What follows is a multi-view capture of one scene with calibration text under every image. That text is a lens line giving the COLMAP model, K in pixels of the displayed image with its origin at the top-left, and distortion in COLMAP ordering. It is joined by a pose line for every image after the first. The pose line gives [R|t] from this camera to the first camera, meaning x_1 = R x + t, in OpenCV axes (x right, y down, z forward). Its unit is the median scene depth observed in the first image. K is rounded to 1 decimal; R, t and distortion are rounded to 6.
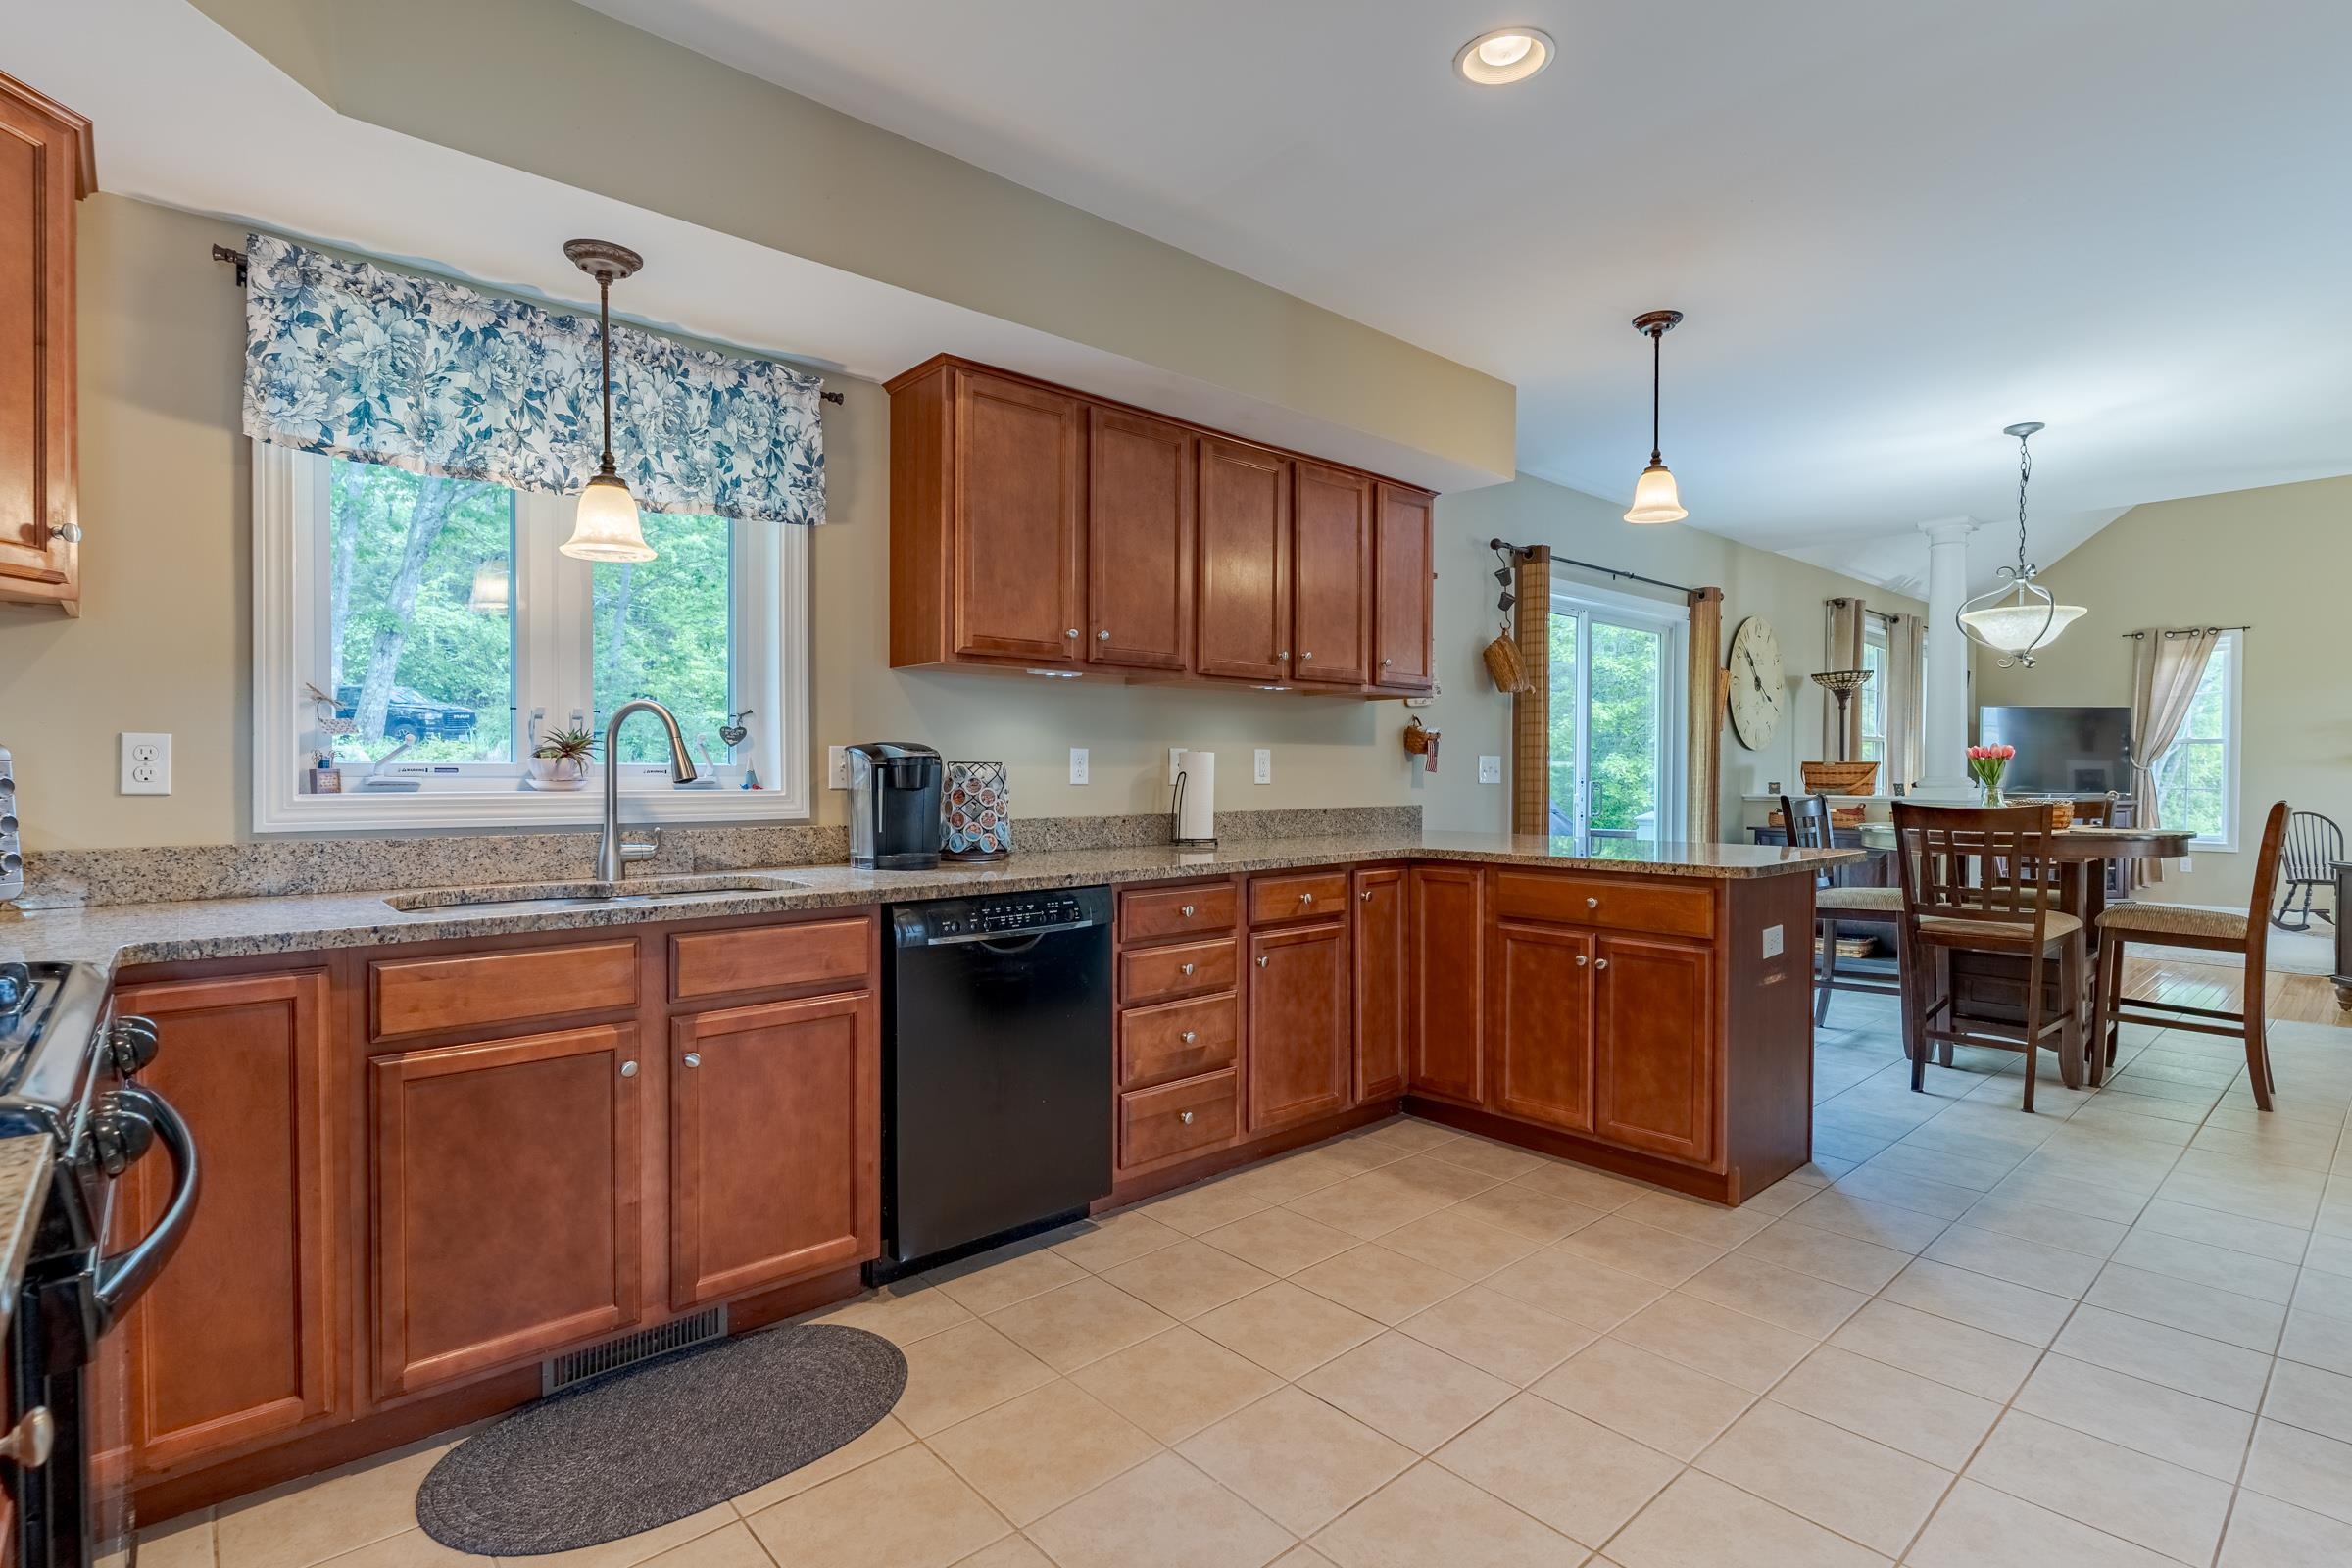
lens RADIAL K [[1121.1, 0, 1186.2], [0, 1121.1, 781.3], [0, 0, 1]] dist [0.000011, 0.000895]
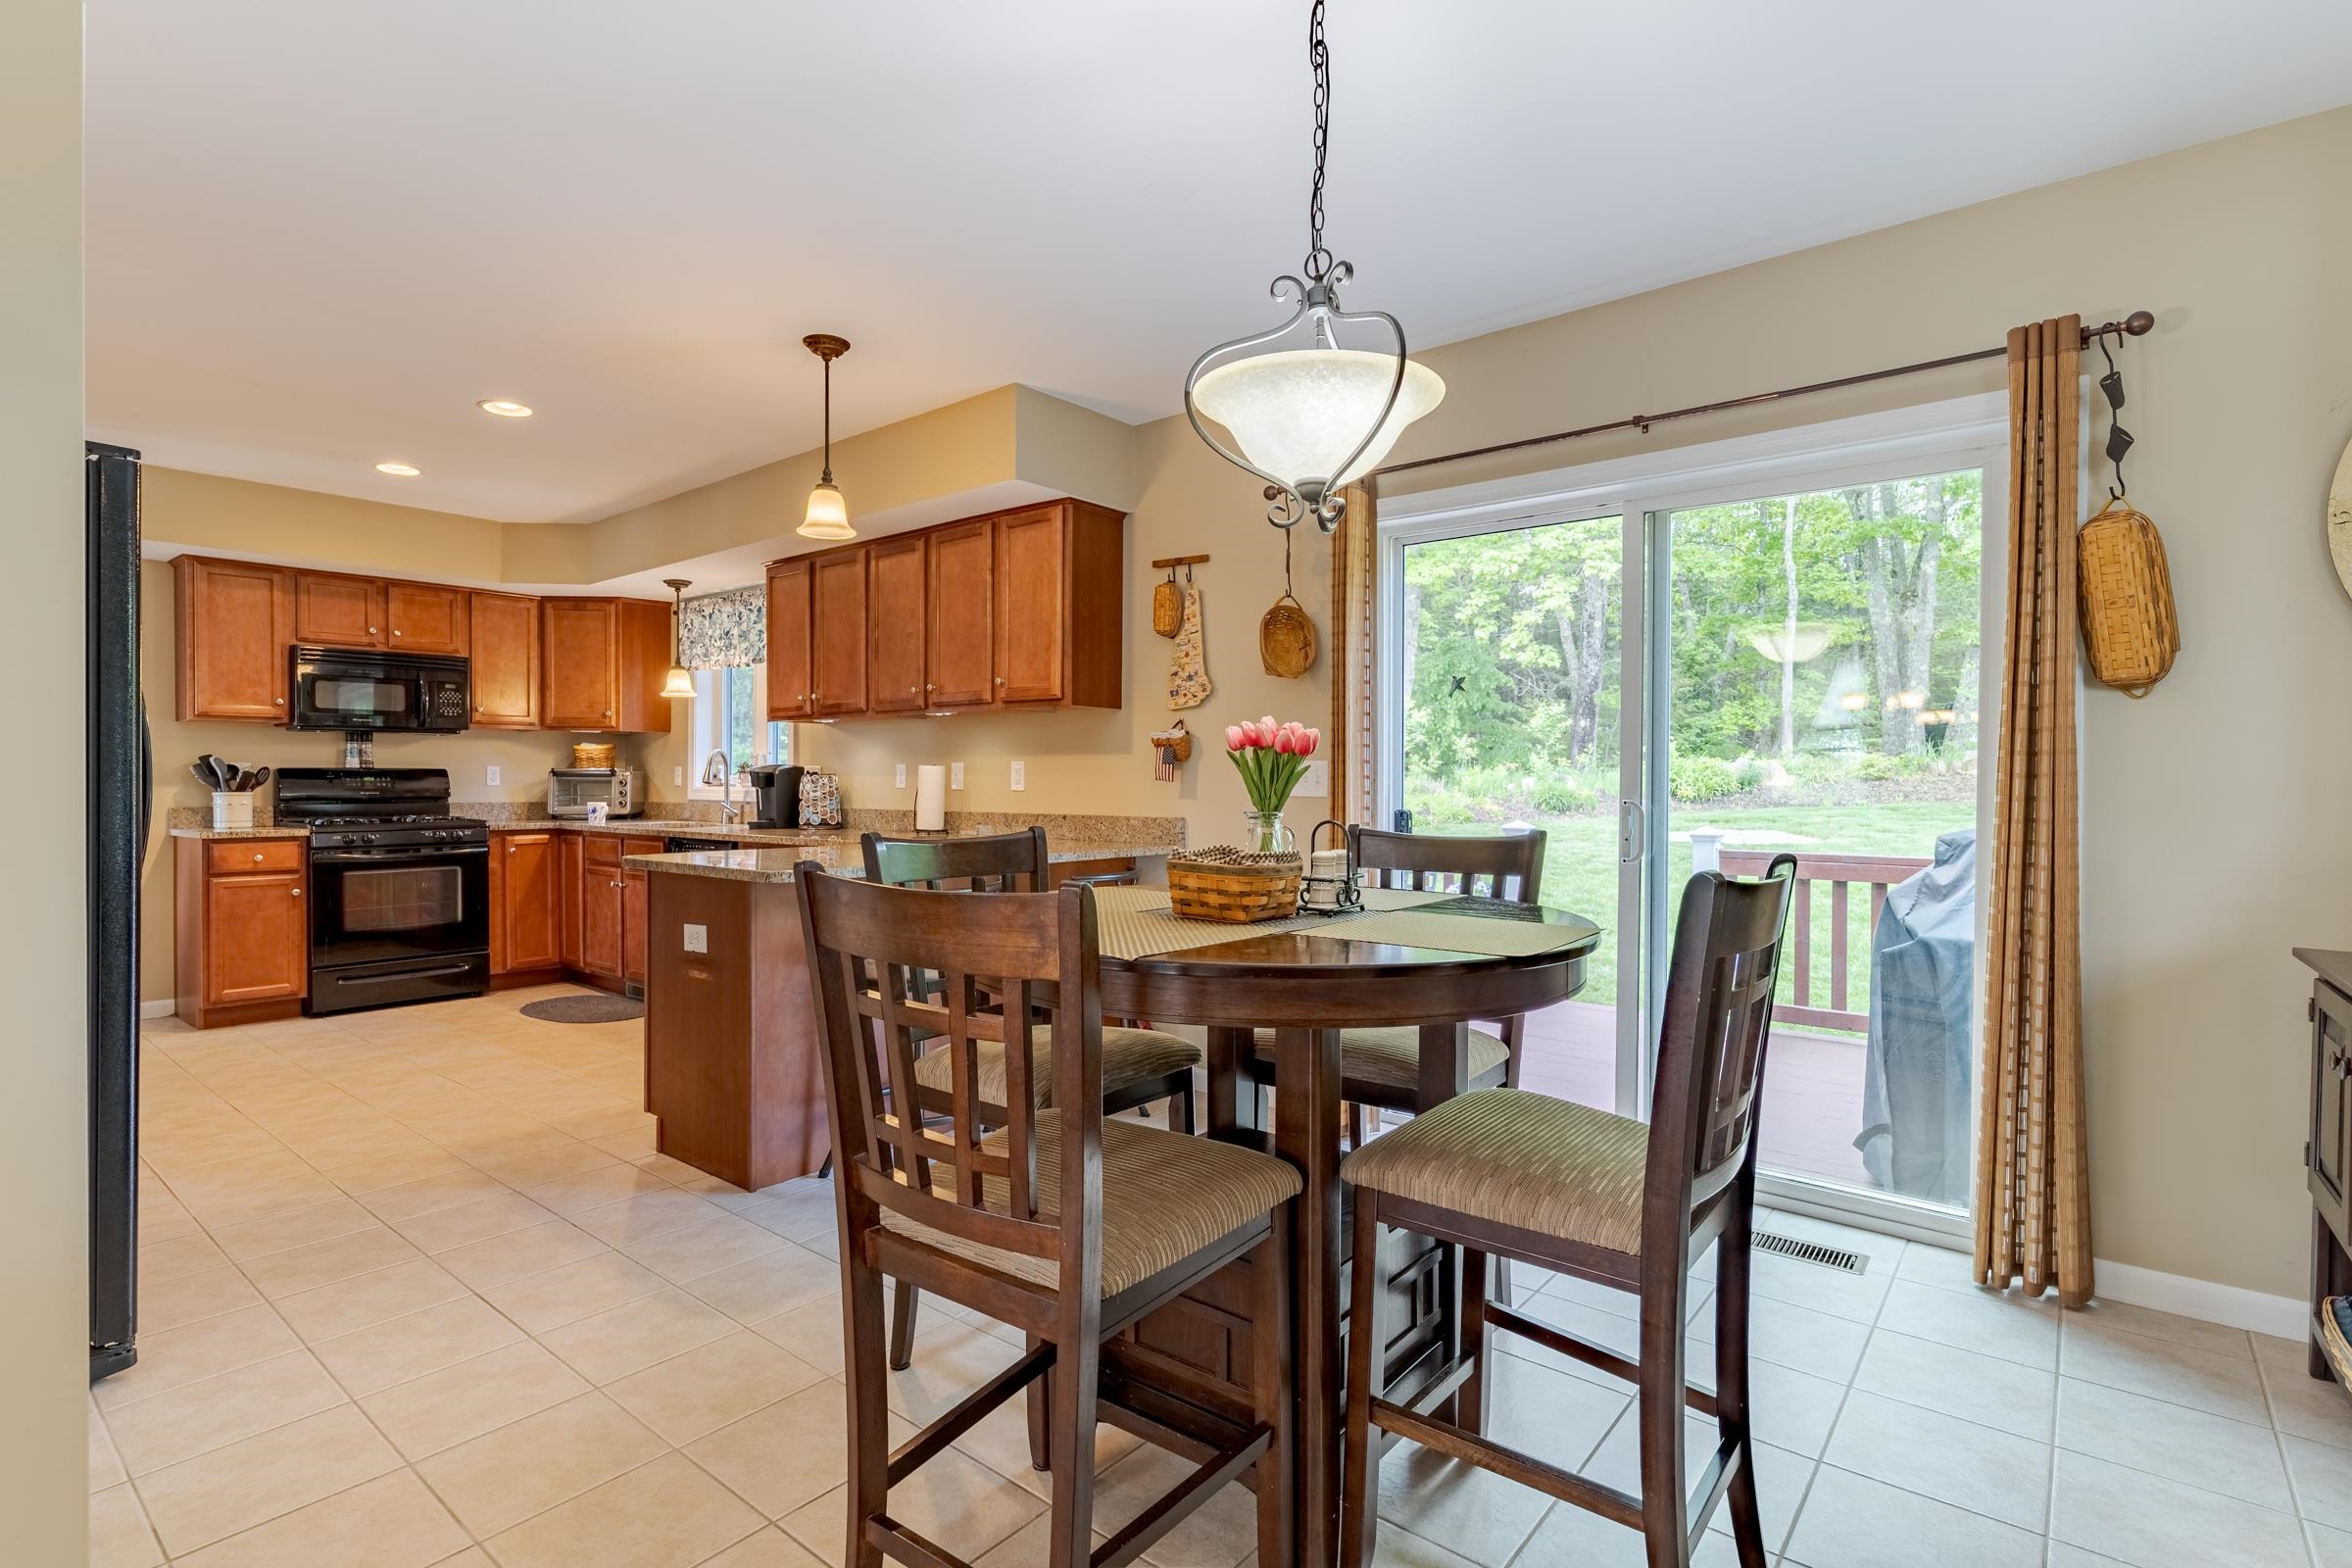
lens RADIAL K [[1121.1, 0, 1181.1], [0, 1121.1, 783.0], [0, 0, 1]] dist [0.000011, 0.000895]
pose [[0.157399, 0.003099, -0.987530, 1.817431], [-0.012344, 0.999923, 0.001170, -0.013527], [0.987458, 0.012006, 0.157425, 1.417169]]
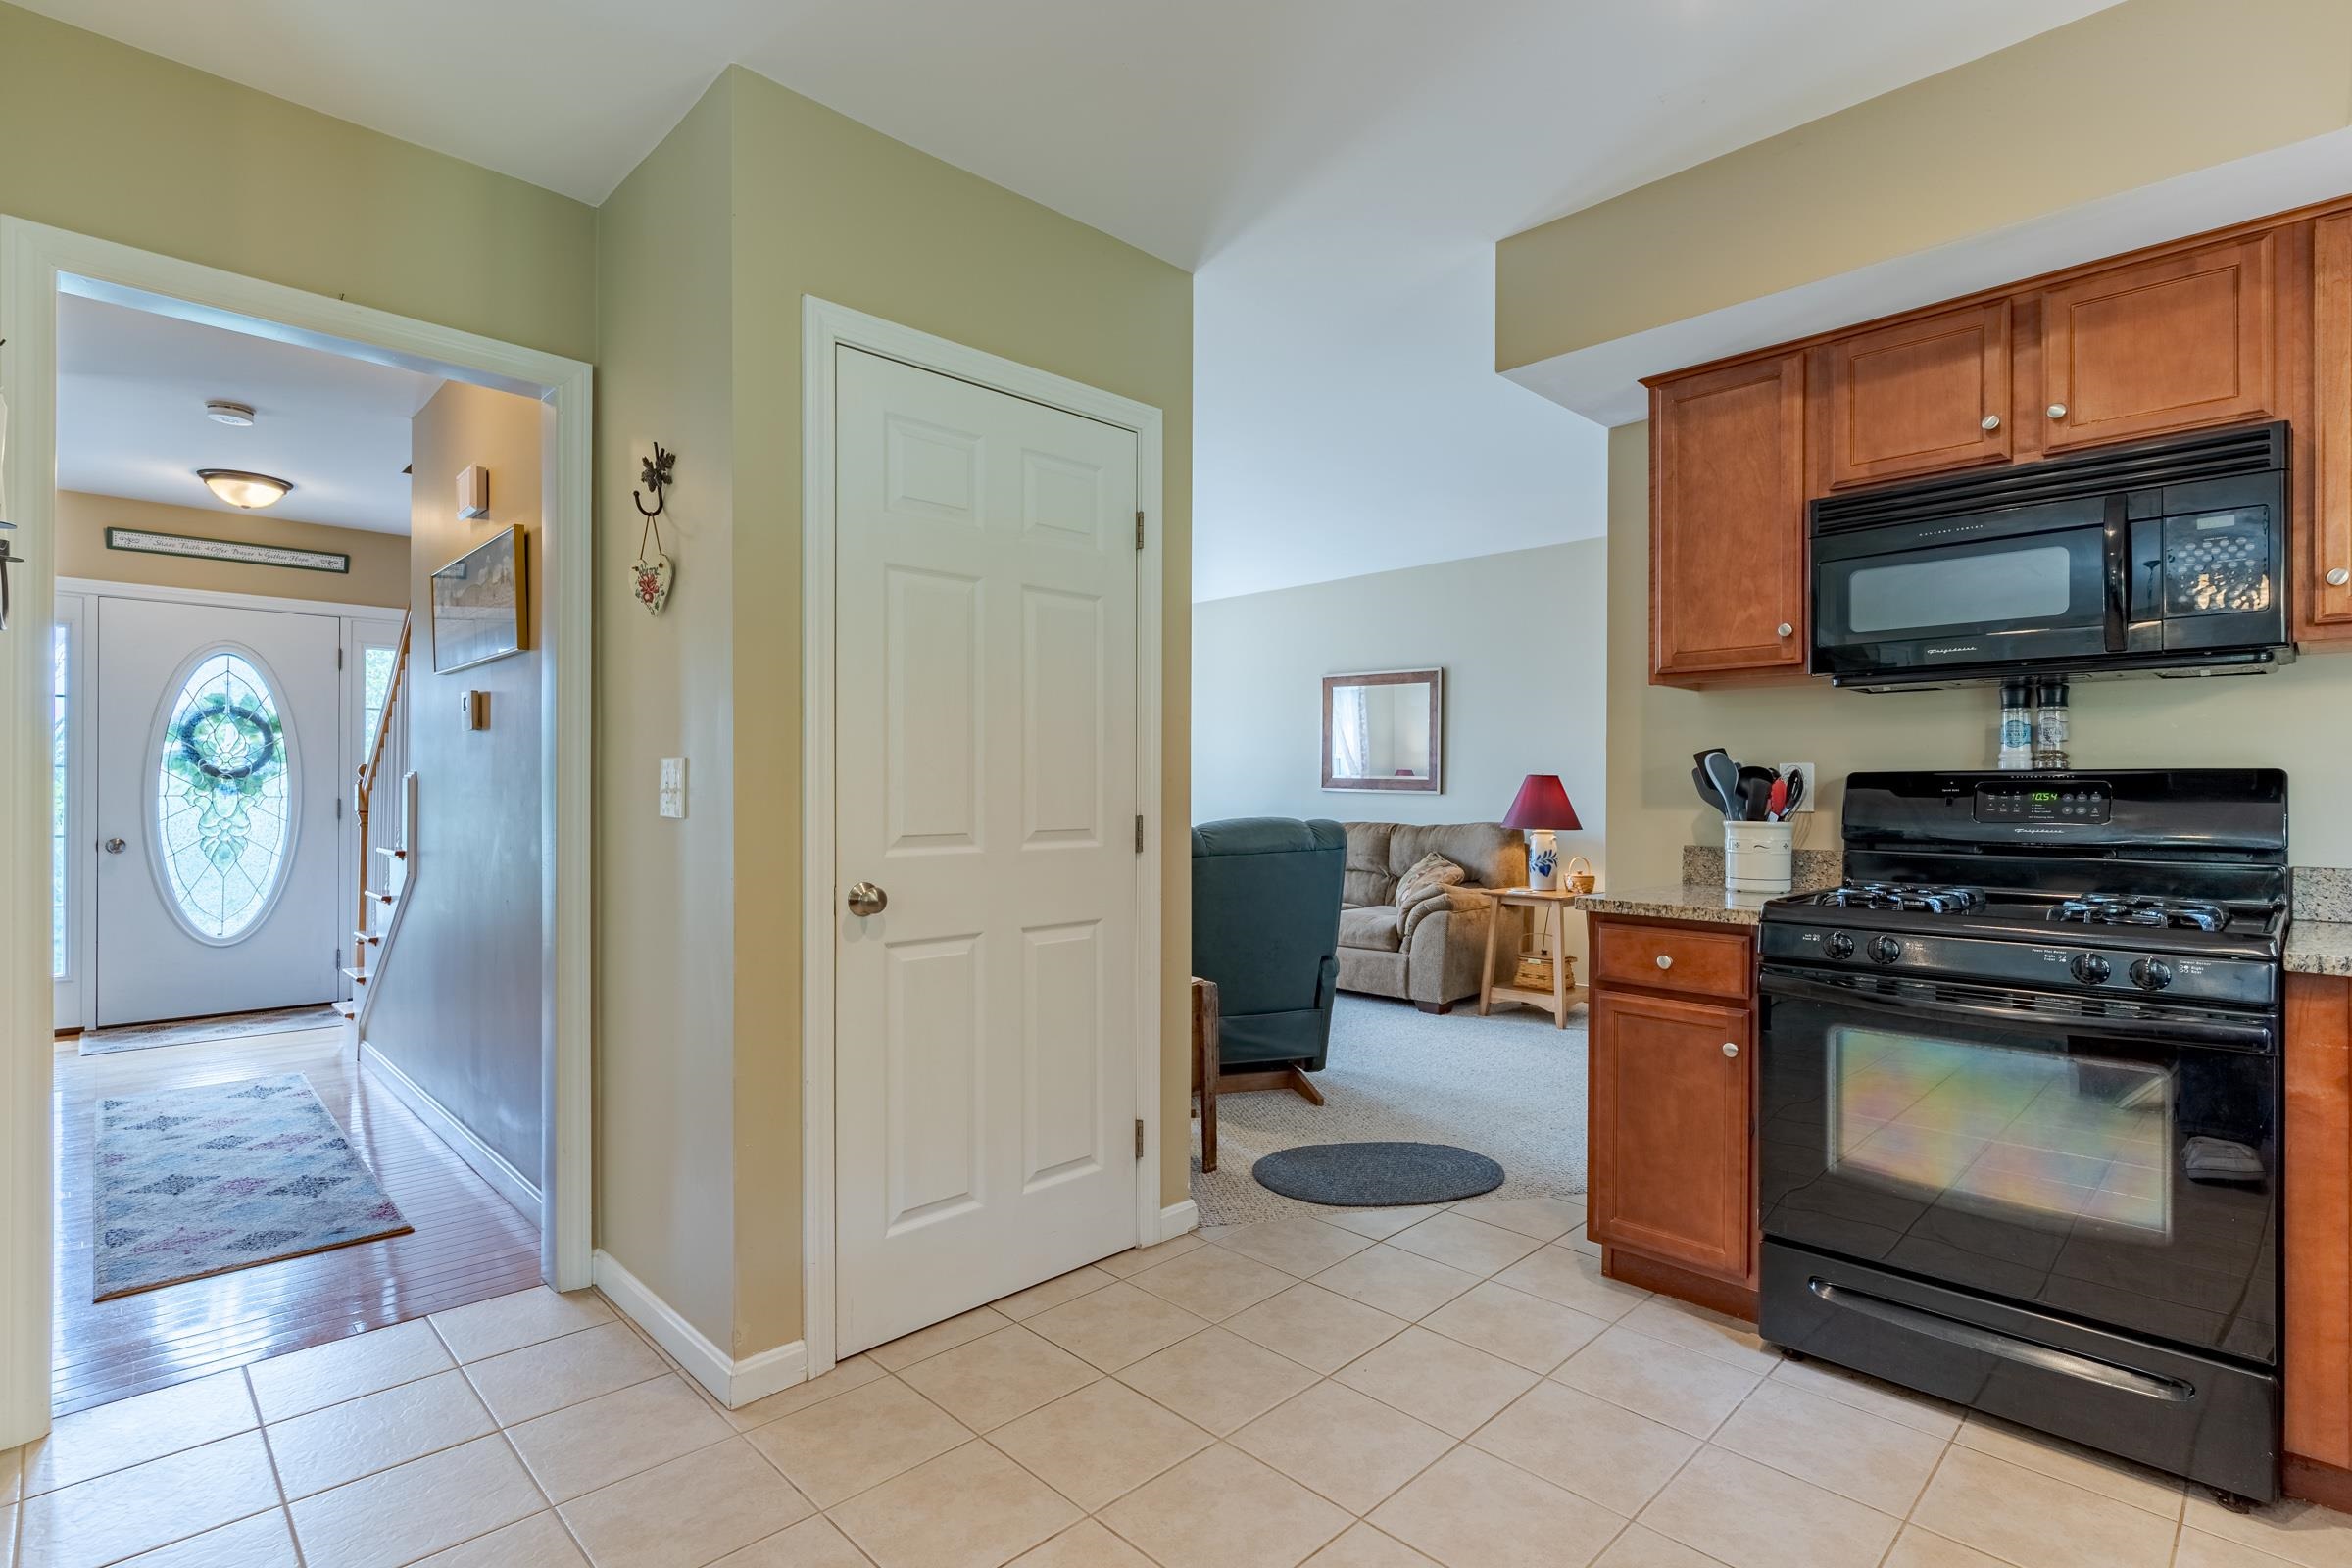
lens RADIAL K [[1121.1, 0, 1194.6], [0, 1121.1, 785.7], [0, 0, 1]] dist [0.000011, 0.000895]
pose [[-0.998792, -0.006214, -0.048743, 0.175359], [-0.006557, 0.999955, 0.006890, -0.009984], [0.048698, 0.007201, -0.998788, 1.063157]]
